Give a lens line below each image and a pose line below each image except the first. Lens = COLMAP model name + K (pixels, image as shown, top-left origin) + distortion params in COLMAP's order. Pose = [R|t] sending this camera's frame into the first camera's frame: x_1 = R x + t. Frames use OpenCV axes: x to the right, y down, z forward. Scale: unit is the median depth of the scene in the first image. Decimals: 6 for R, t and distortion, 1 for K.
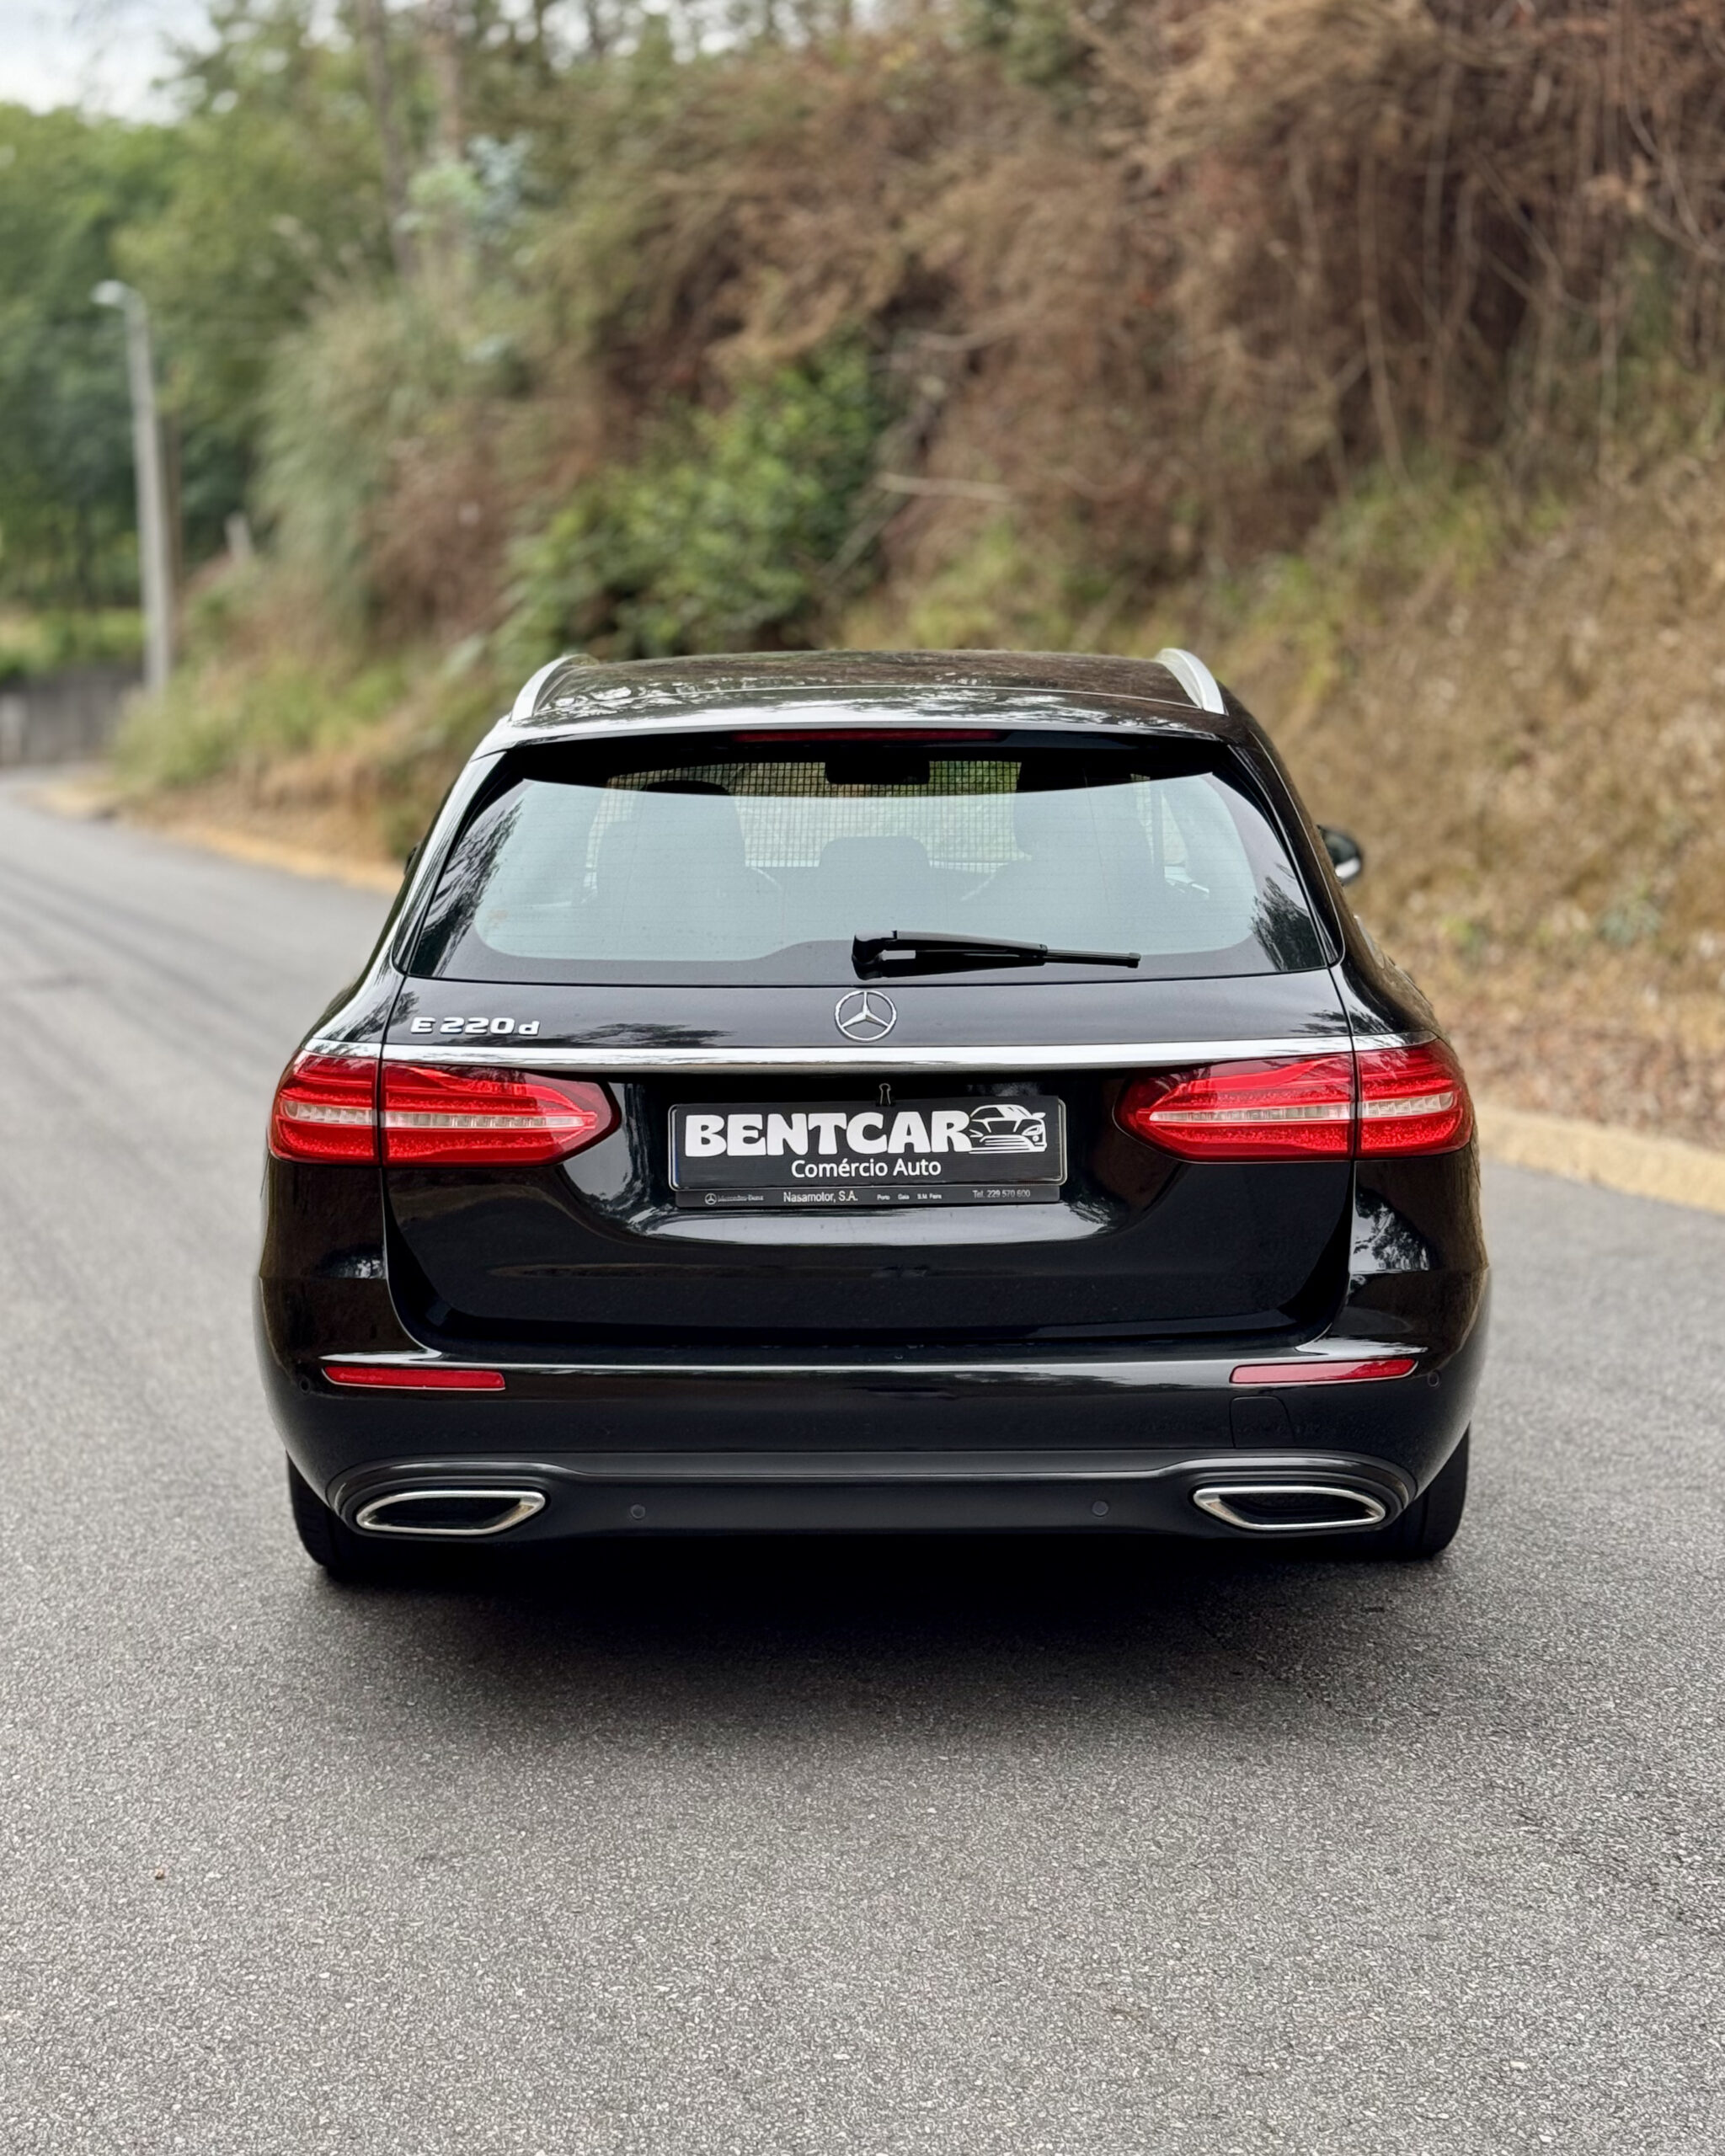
lens RADIAL K [[3053.4, 0, 869.4], [0, 3053.4, 1086.1], [0, 0, 1]] dist [0.423249, 0.000000]
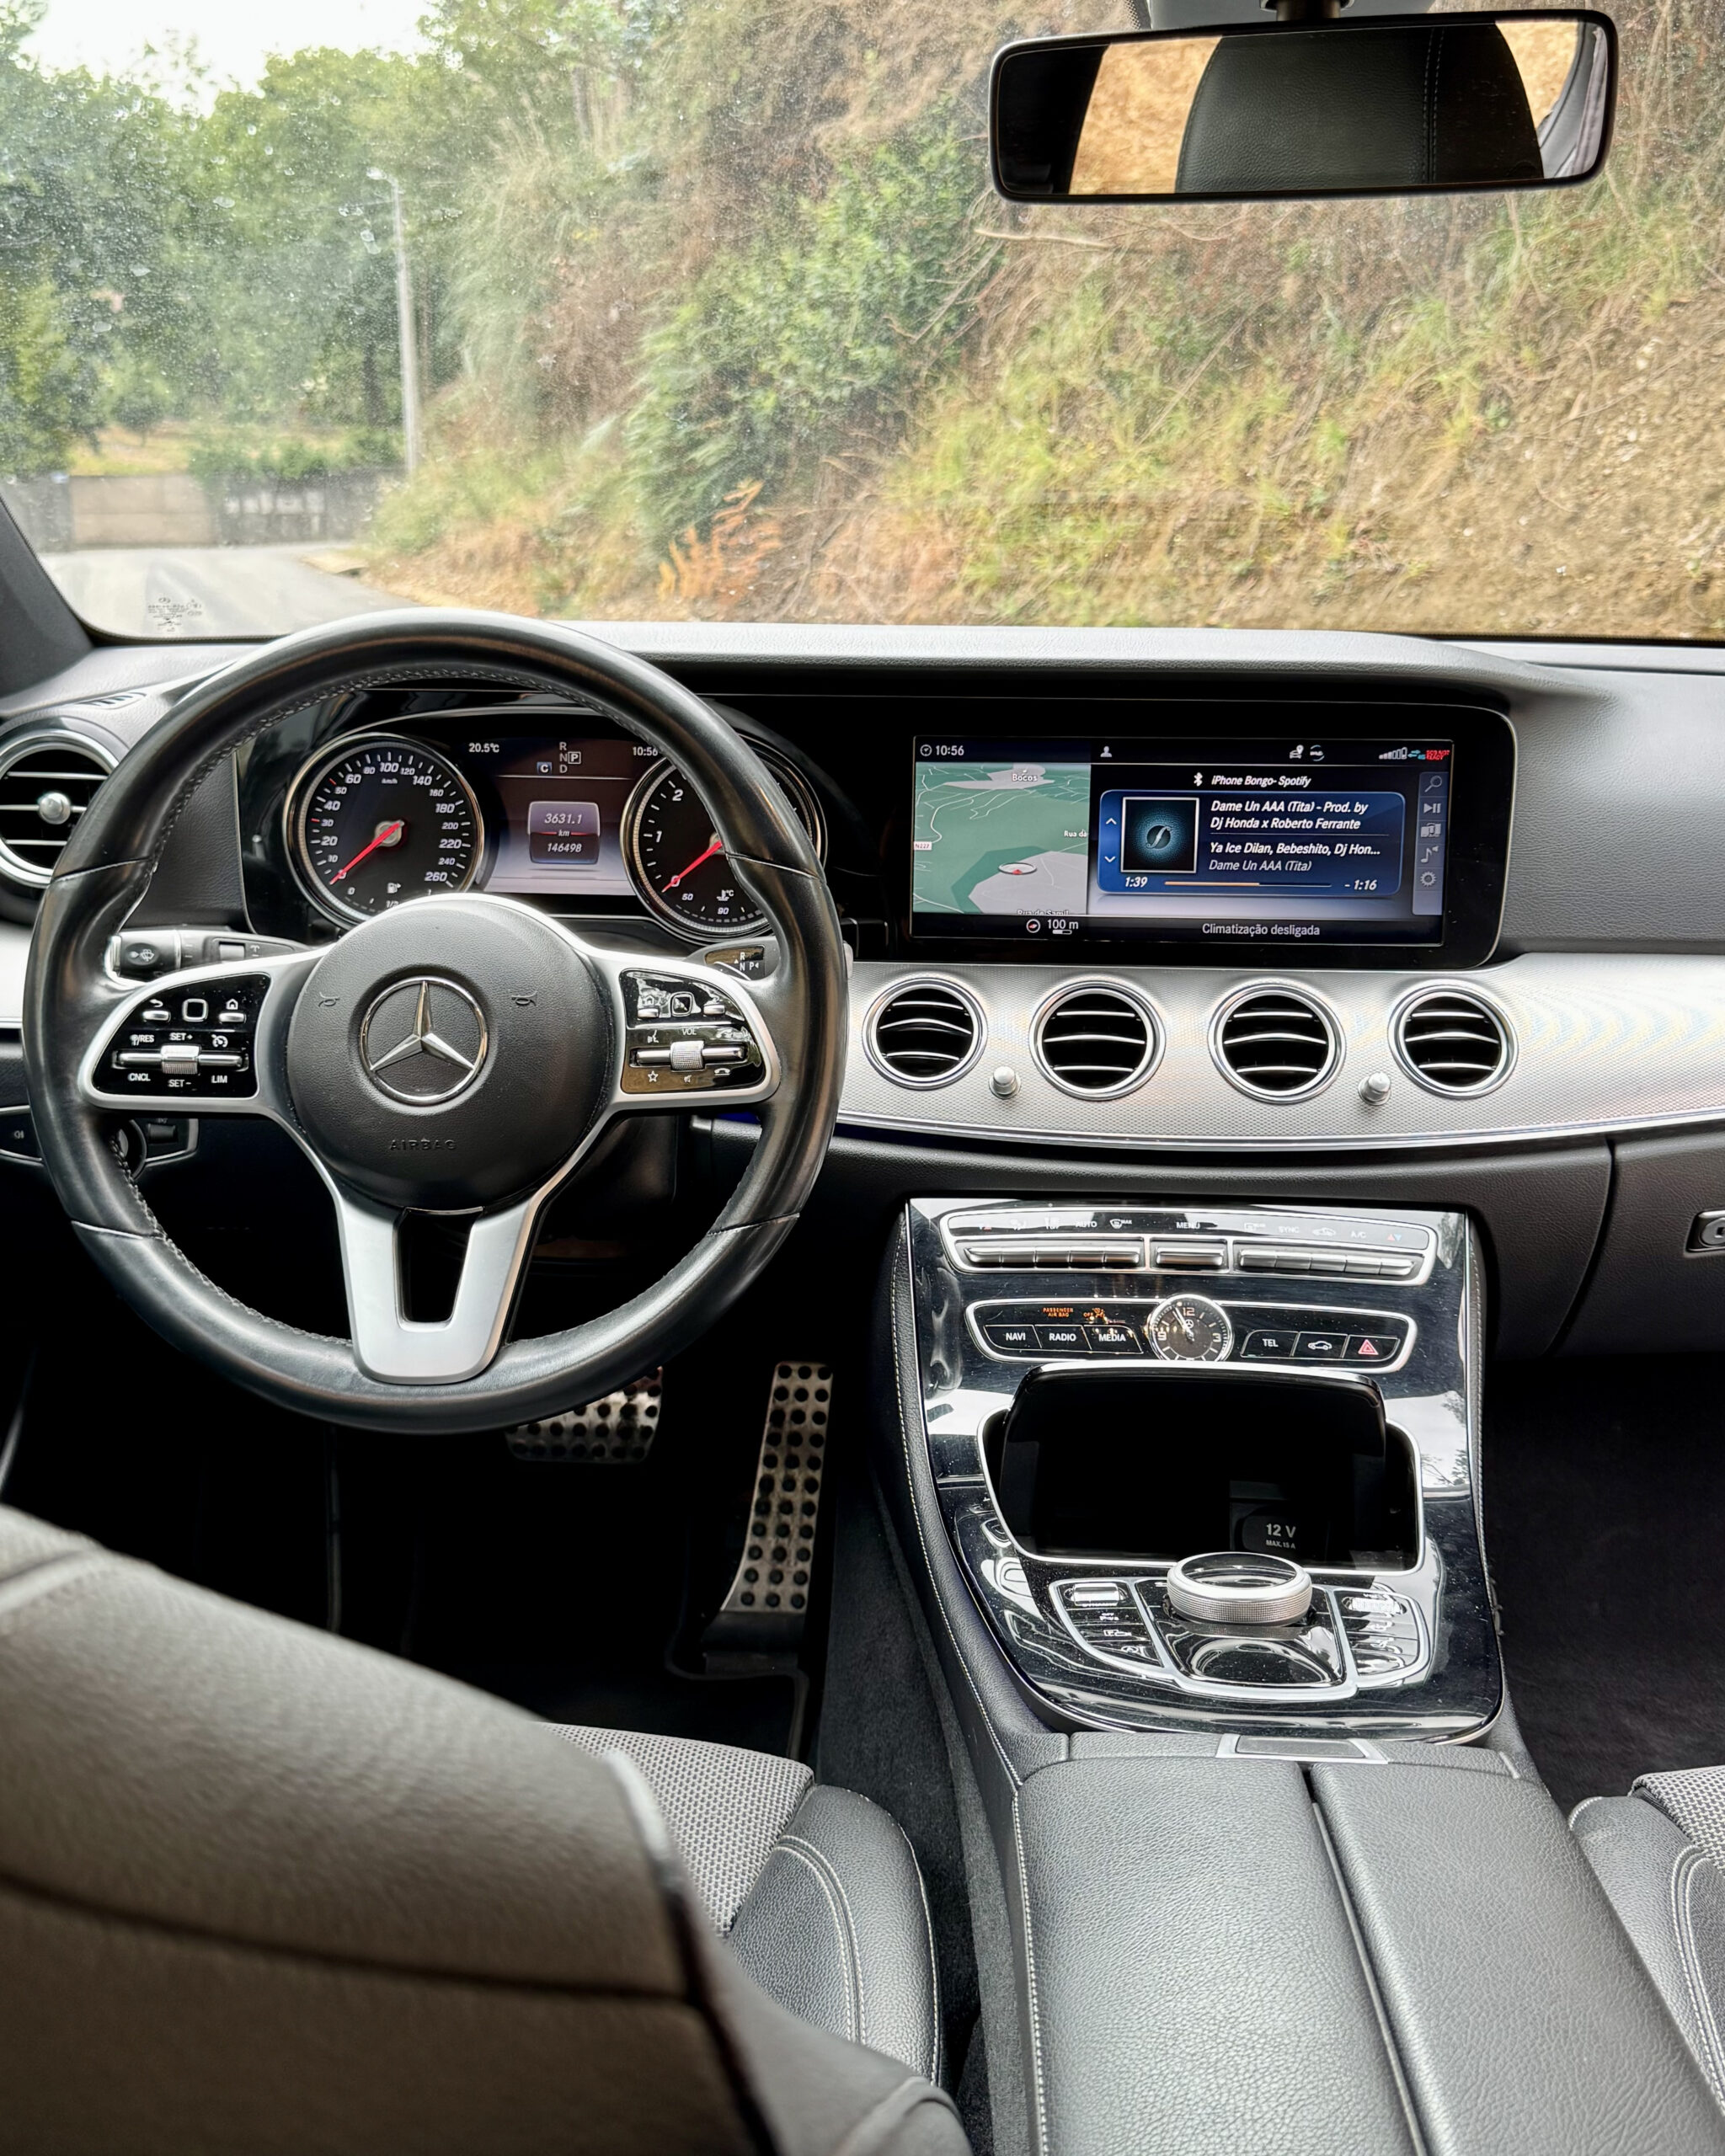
lens RADIAL K [[2192.5, 0, 865.3], [0, 2192.5, 1087.3], [0, 0, 1]] dist [0.119815, 0.000000]
pose [[0.999325, 0.025393, -0.026563, -0.004213], [-0.021586, 0.990620, 0.134928, -0.014112], [0.029740, -0.134263, 0.990499, 0.183982]]
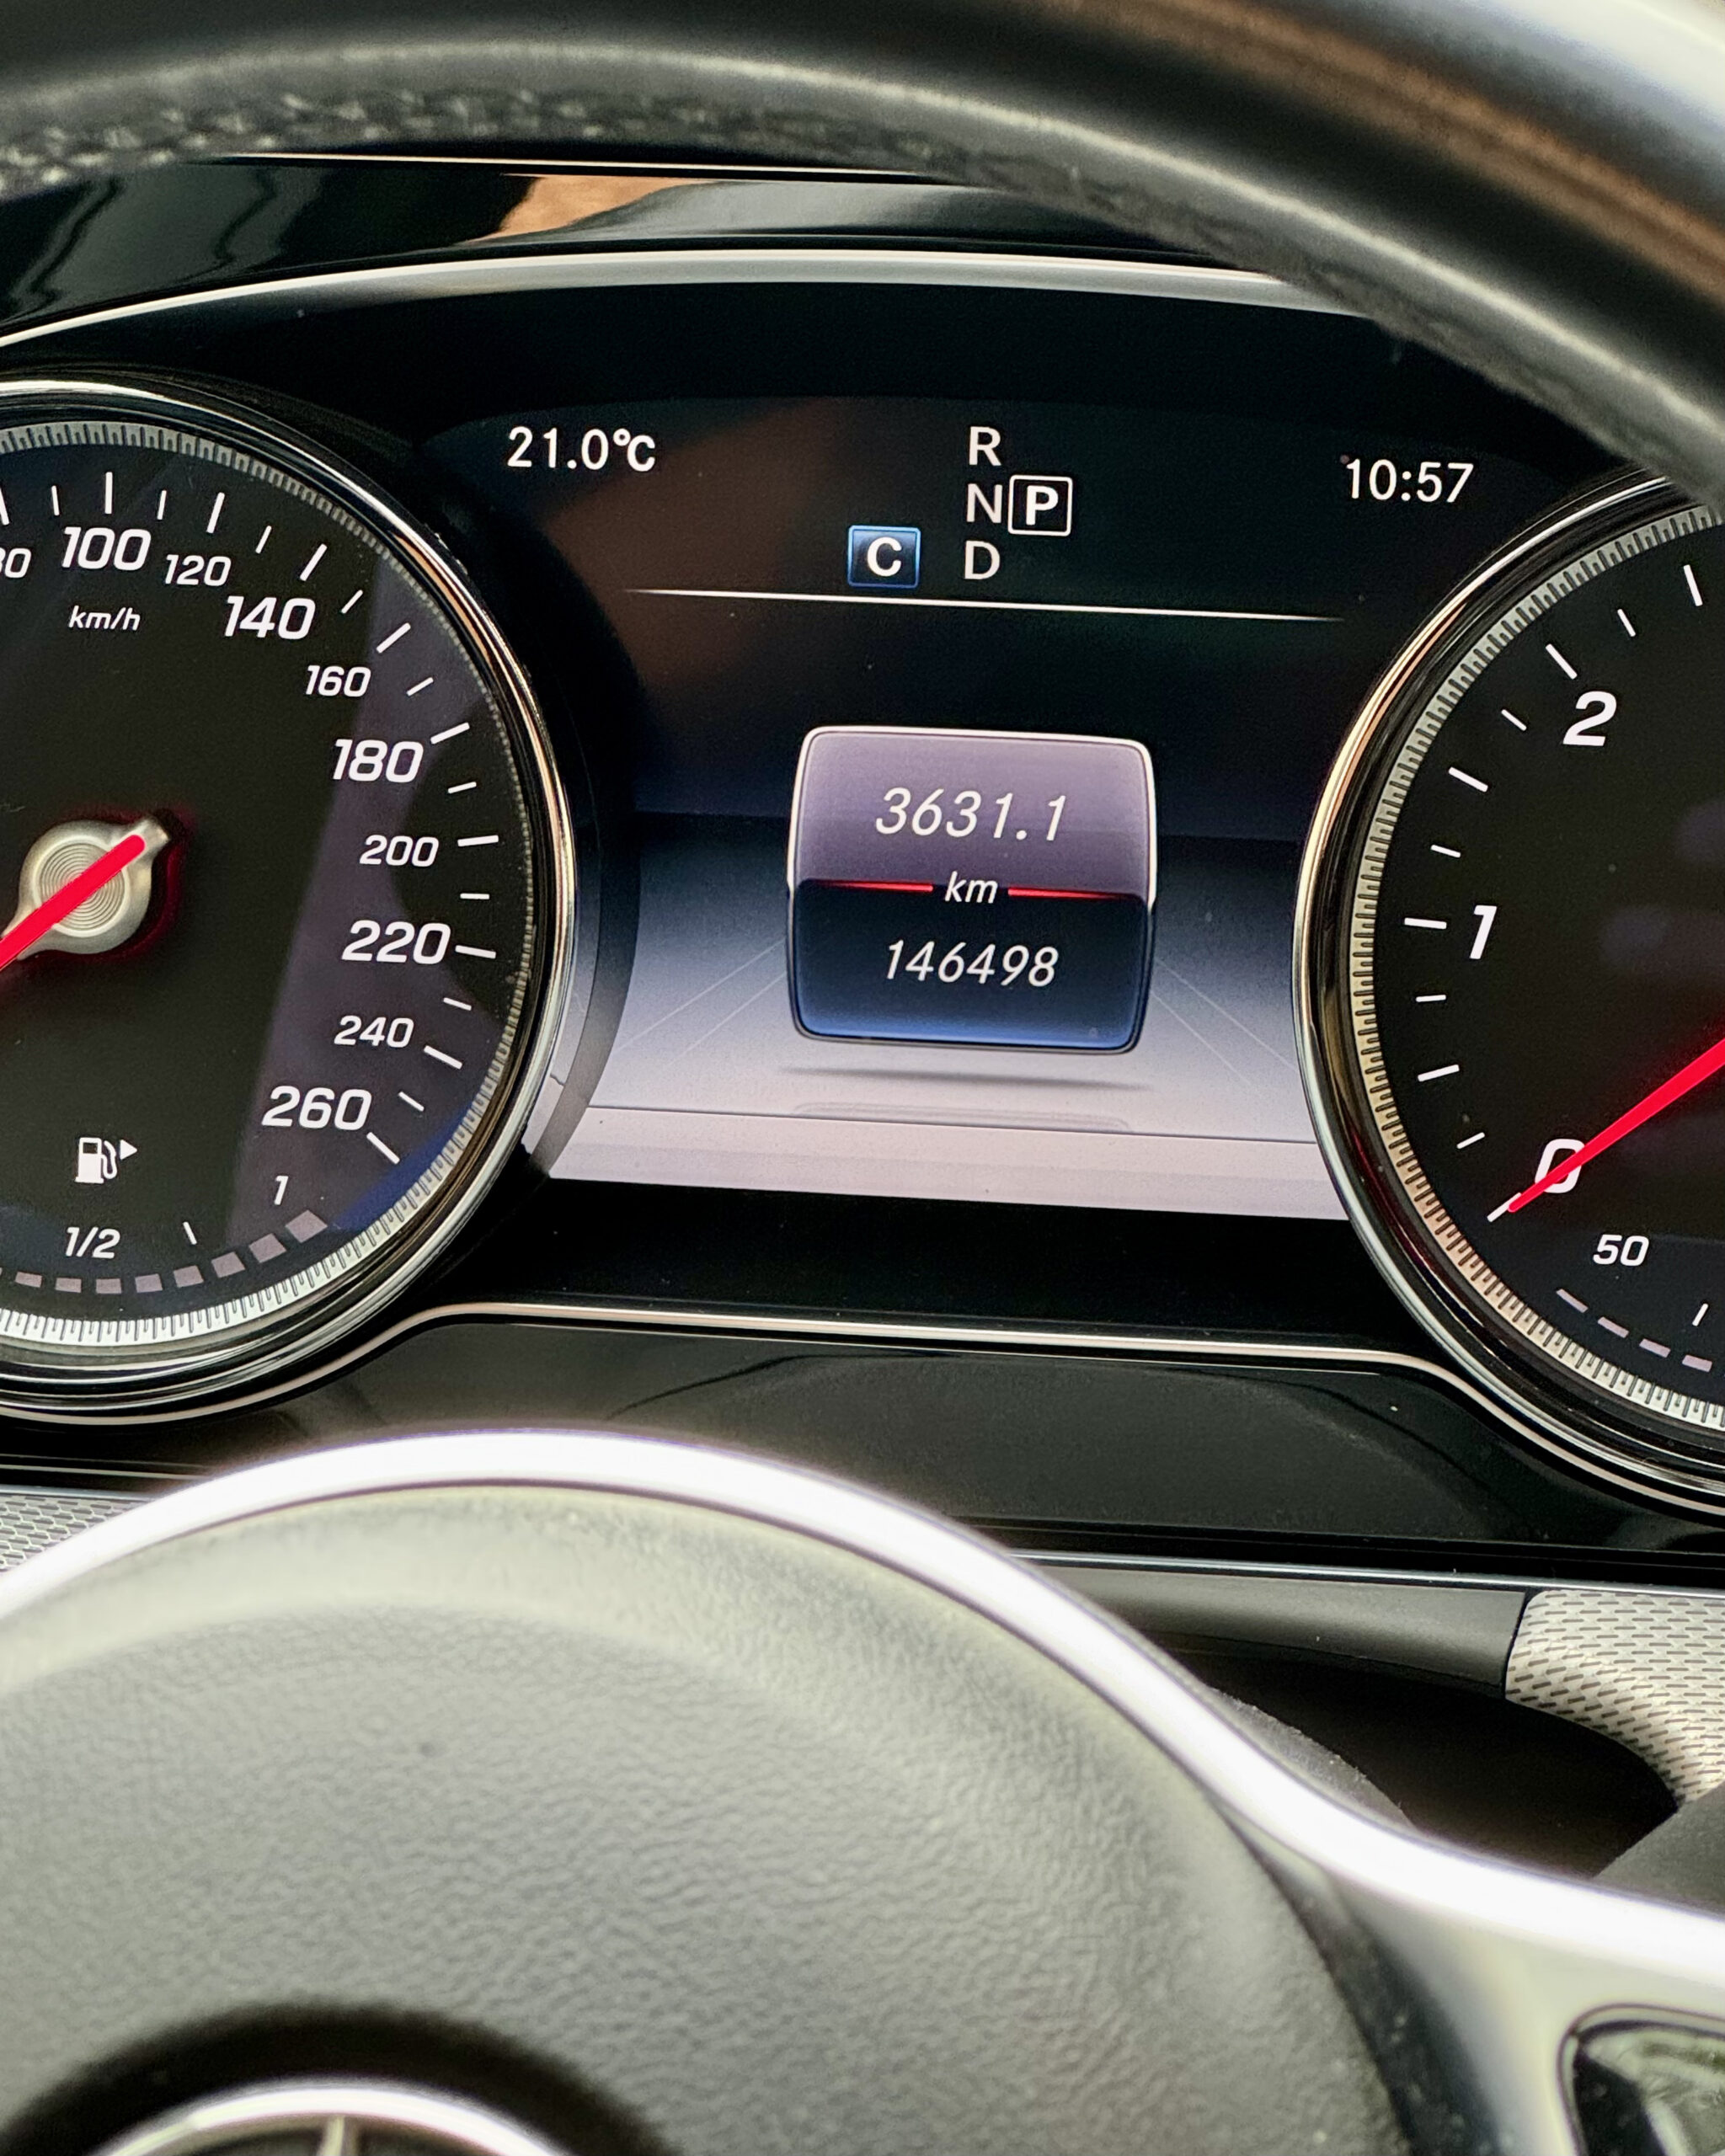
lens RADIAL K [[6679.0, 0, 869.4], [0, 6679.0, 1075.8], [0, 0, 1]] dist [-0.239934, 0.000000]
pose [[0.993653, 0.051633, -0.099942, -0.010015], [-0.039351, 0.991850, 0.121179, -0.015670], [0.105385, -0.116477, 0.987587, 0.205002]]
